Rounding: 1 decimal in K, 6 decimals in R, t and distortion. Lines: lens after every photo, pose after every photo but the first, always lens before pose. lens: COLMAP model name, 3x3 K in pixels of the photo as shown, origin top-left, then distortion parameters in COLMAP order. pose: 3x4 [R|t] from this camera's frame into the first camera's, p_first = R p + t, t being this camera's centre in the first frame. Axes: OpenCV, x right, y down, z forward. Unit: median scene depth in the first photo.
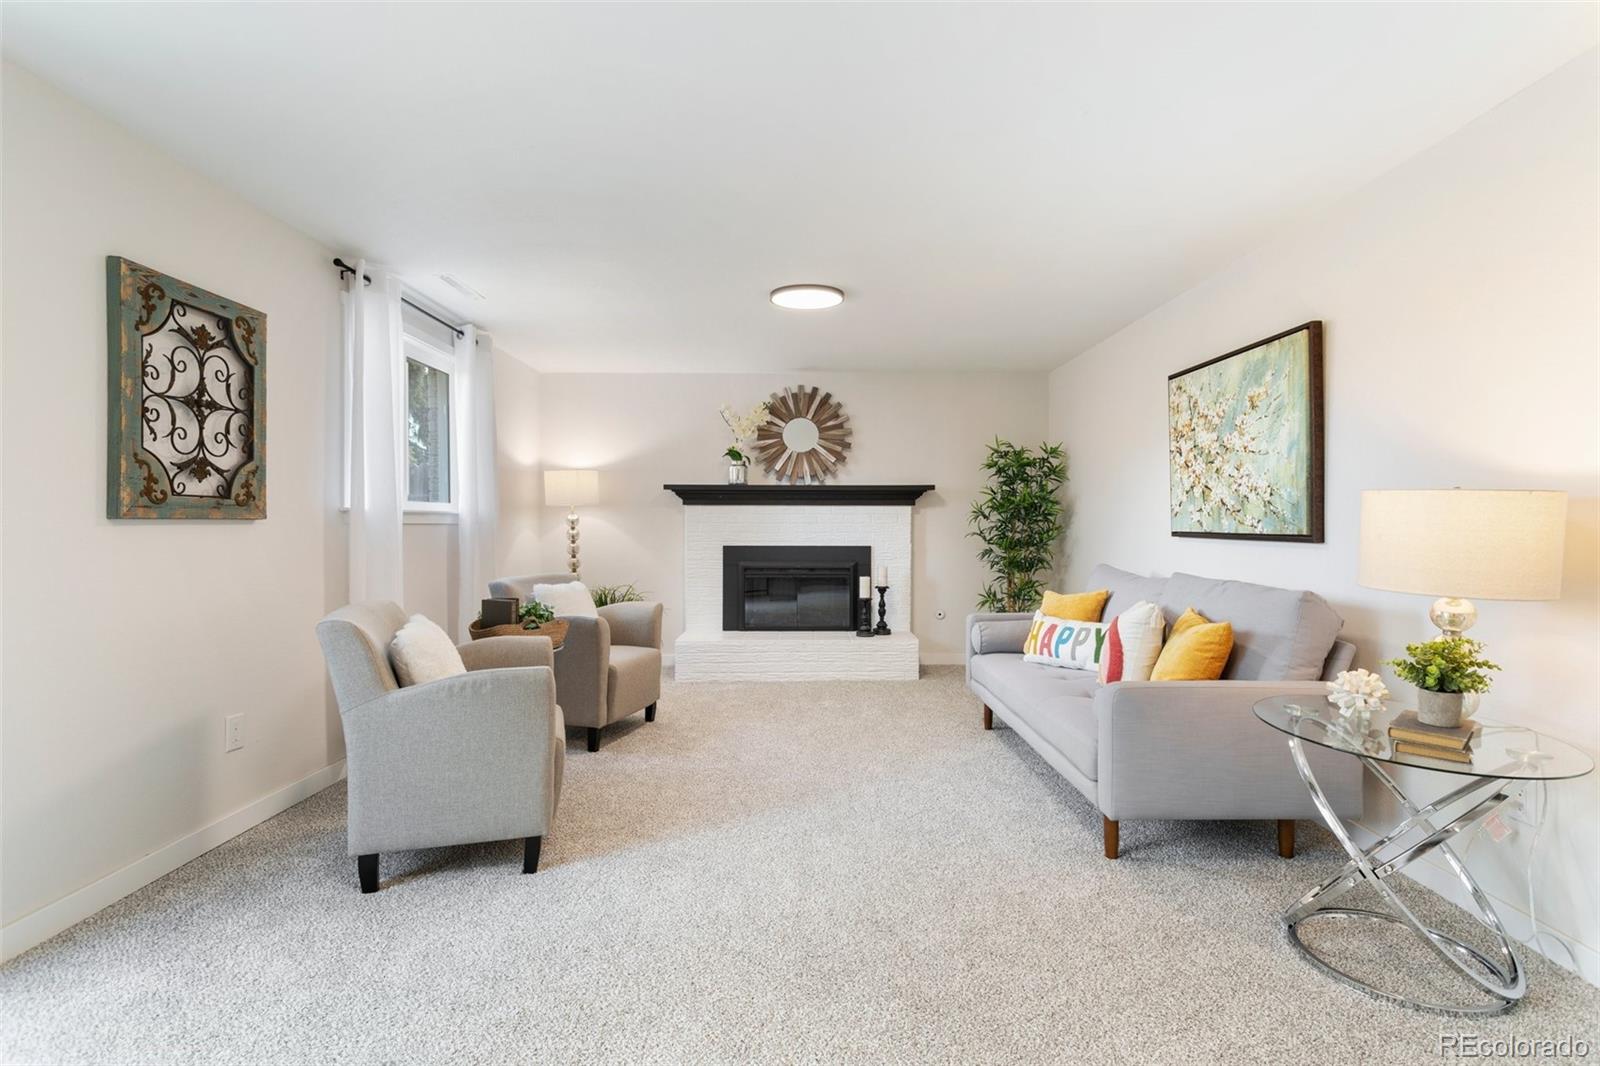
lens RADIAL K [[762.7, 0, 800.0], [0, 762.7, 533.0], [0, 0, 1]] dist [0.001606, 0.001045]
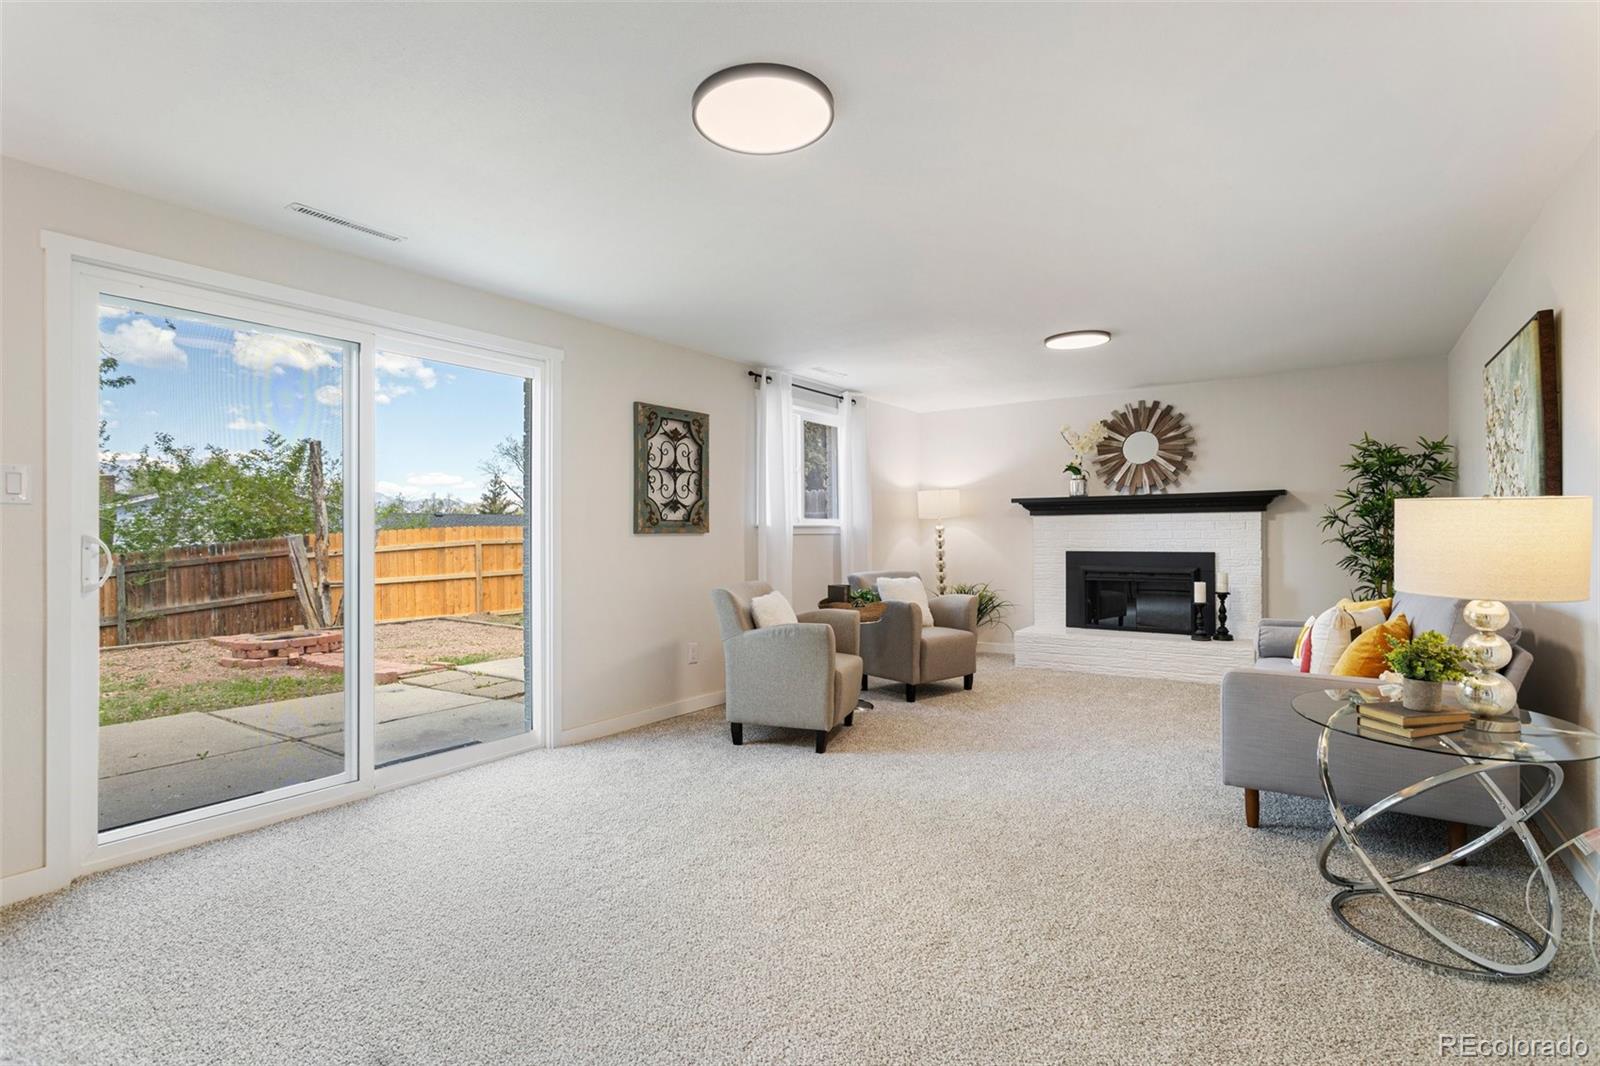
lens RADIAL K [[762.7, 0, 800.0], [0, 762.7, 533.0], [0, 0, 1]] dist [0.001606, 0.001045]
pose [[0.810670, -0.007816, -0.585451, 0.349188], [0.002273, 0.999945, -0.010201, 0.000555], [0.585499, 0.006939, 0.810644, -0.204608]]
